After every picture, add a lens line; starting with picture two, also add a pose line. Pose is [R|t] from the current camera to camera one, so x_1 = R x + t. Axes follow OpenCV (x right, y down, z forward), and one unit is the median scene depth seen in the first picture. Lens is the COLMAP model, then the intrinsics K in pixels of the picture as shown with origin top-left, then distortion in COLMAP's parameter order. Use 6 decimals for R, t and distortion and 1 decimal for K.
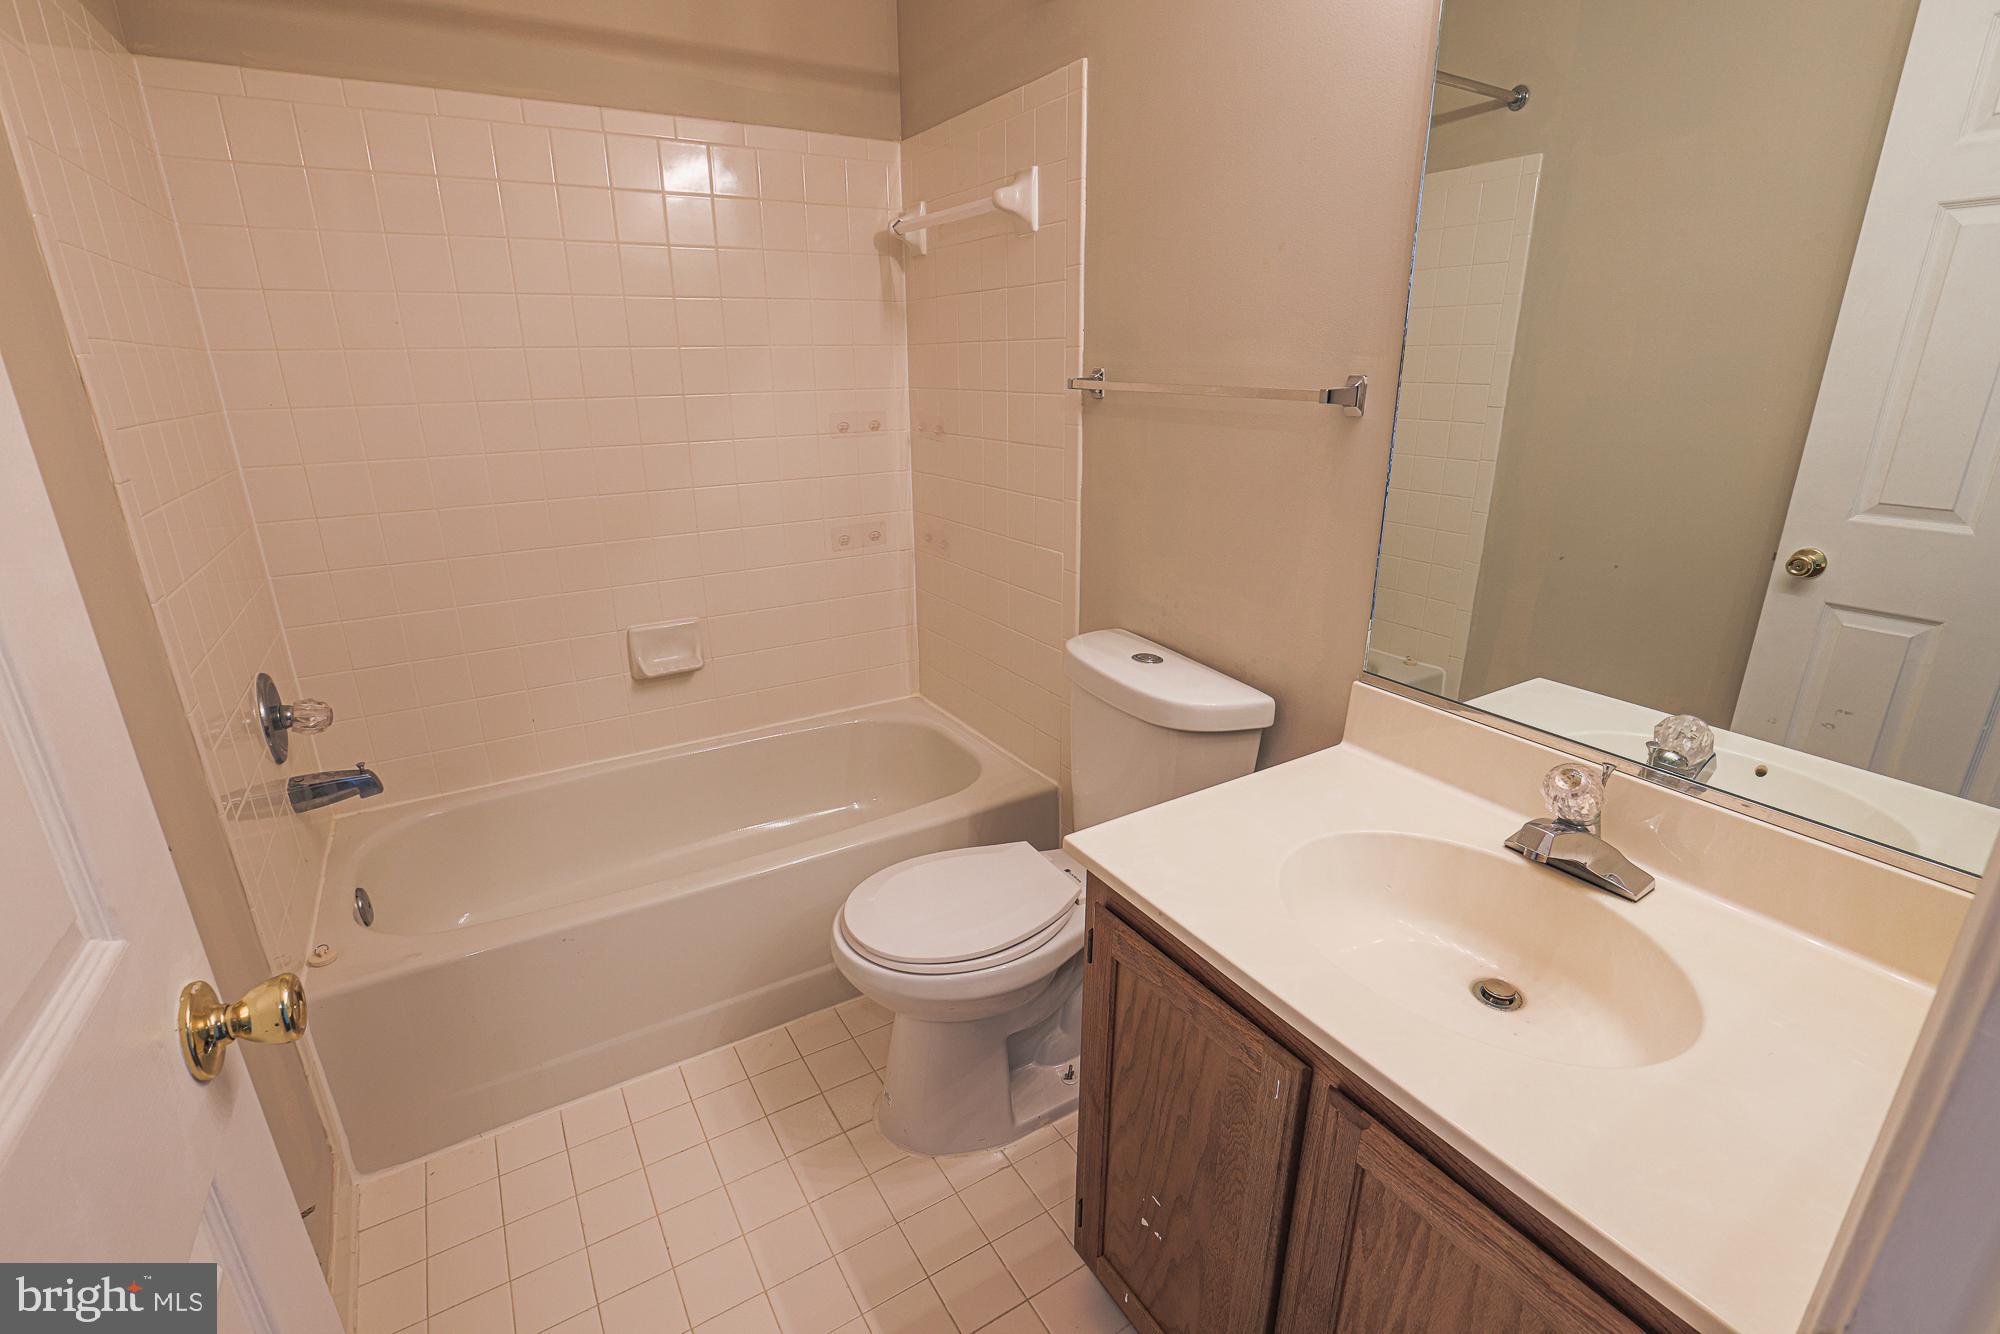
lens RADIAL K [[917.9, 0, 1015.2], [0, 917.9, 666.5], [0, 0, 1]] dist [-0.045766, 0.014615]
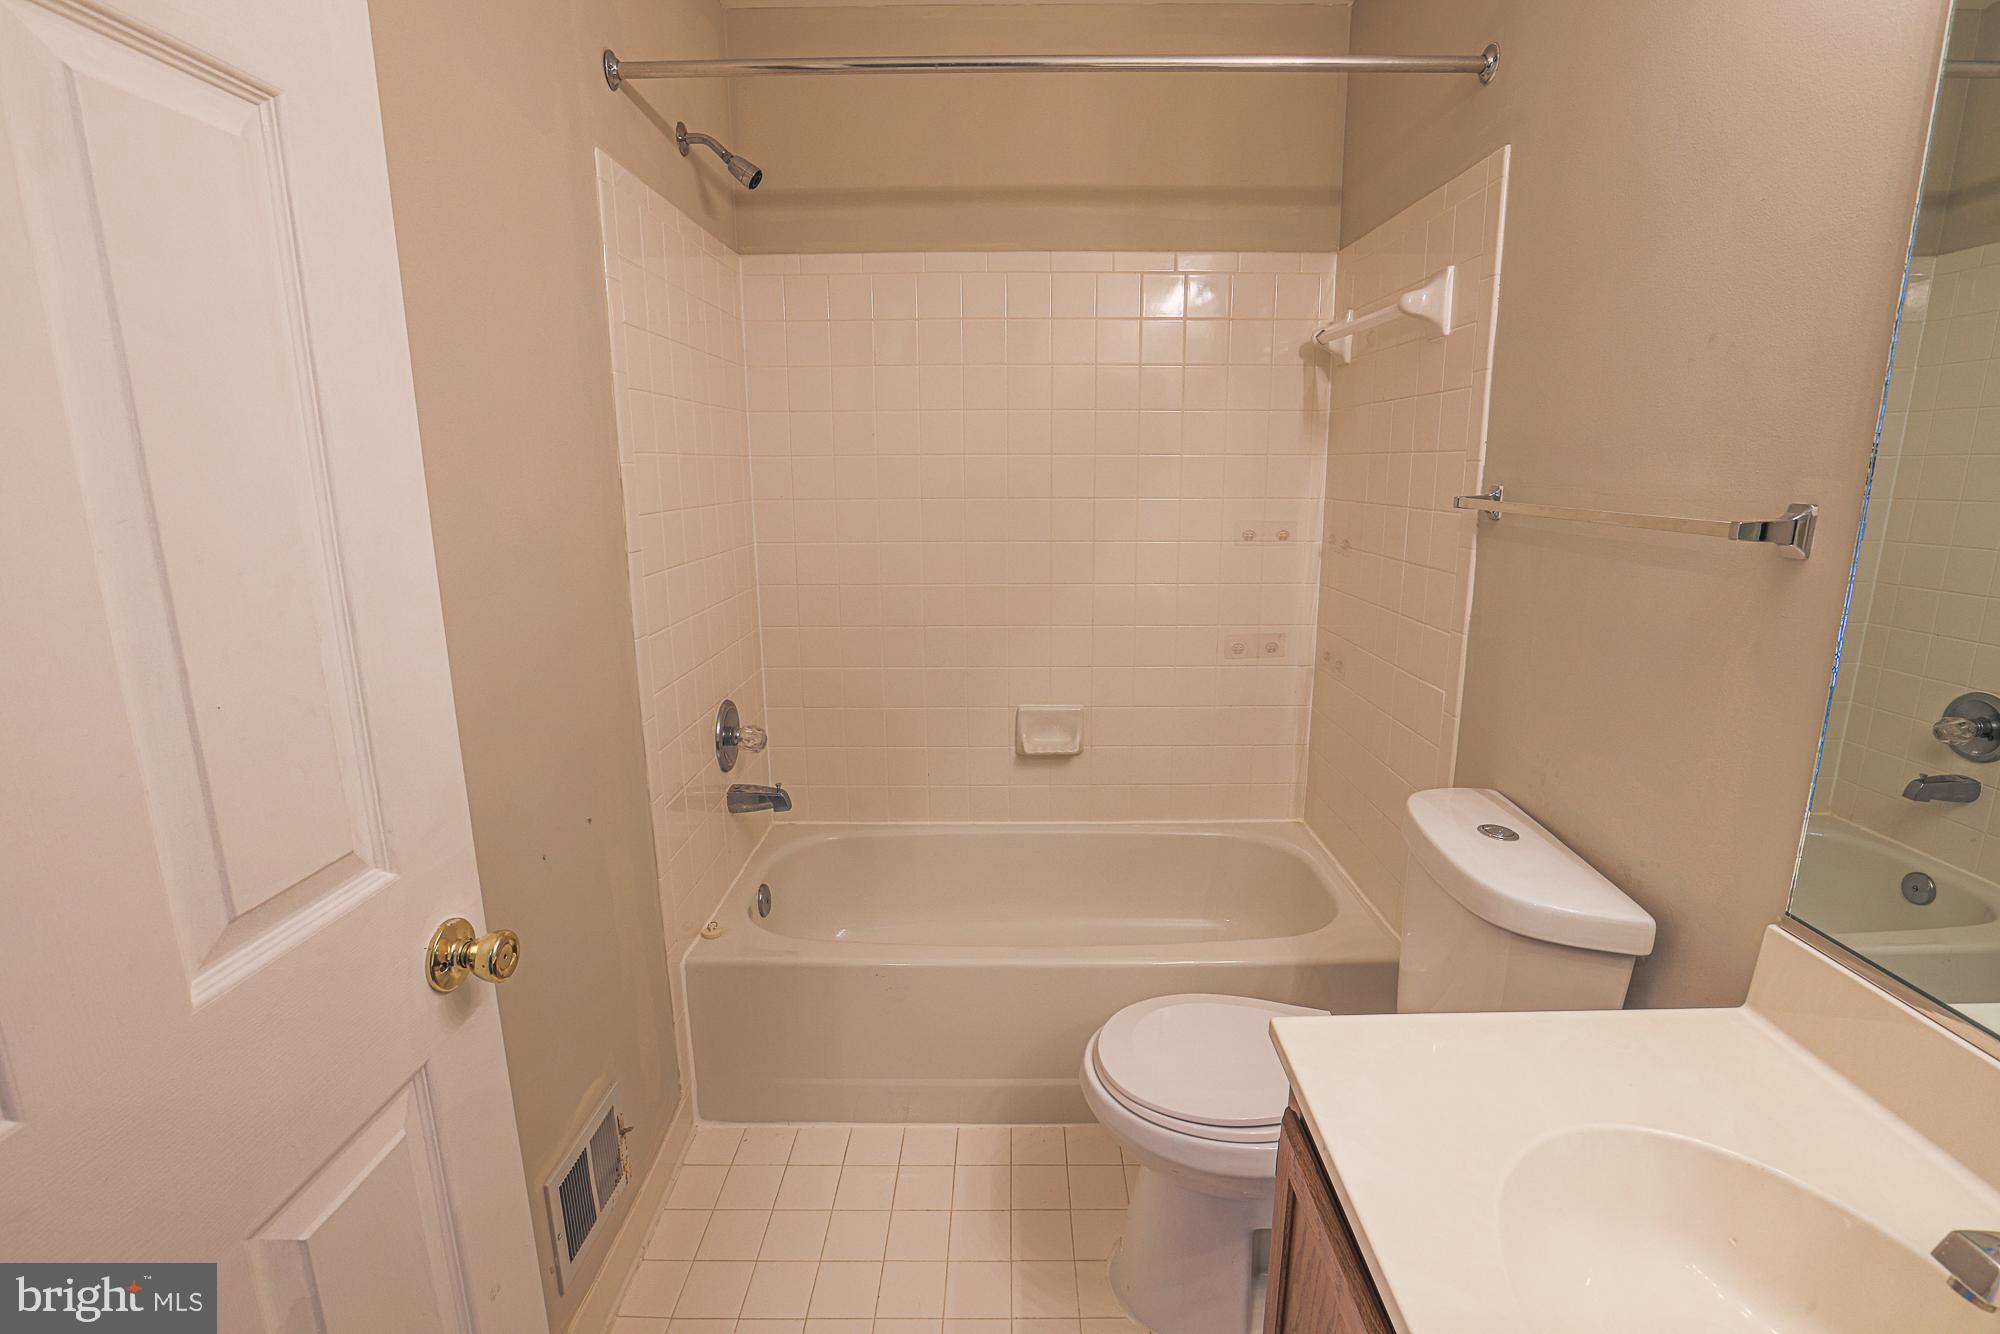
lens RADIAL K [[917.9, 0, 1000.9], [0, 917.9, 656.6], [0, 0, 1]] dist [-0.045766, 0.014615]
pose [[0.845732, 0.111876, -0.521748, 0.165441], [-0.170623, 0.983139, -0.065763, -0.033164], [0.505594, 0.144640, 0.850561, 0.064459]]
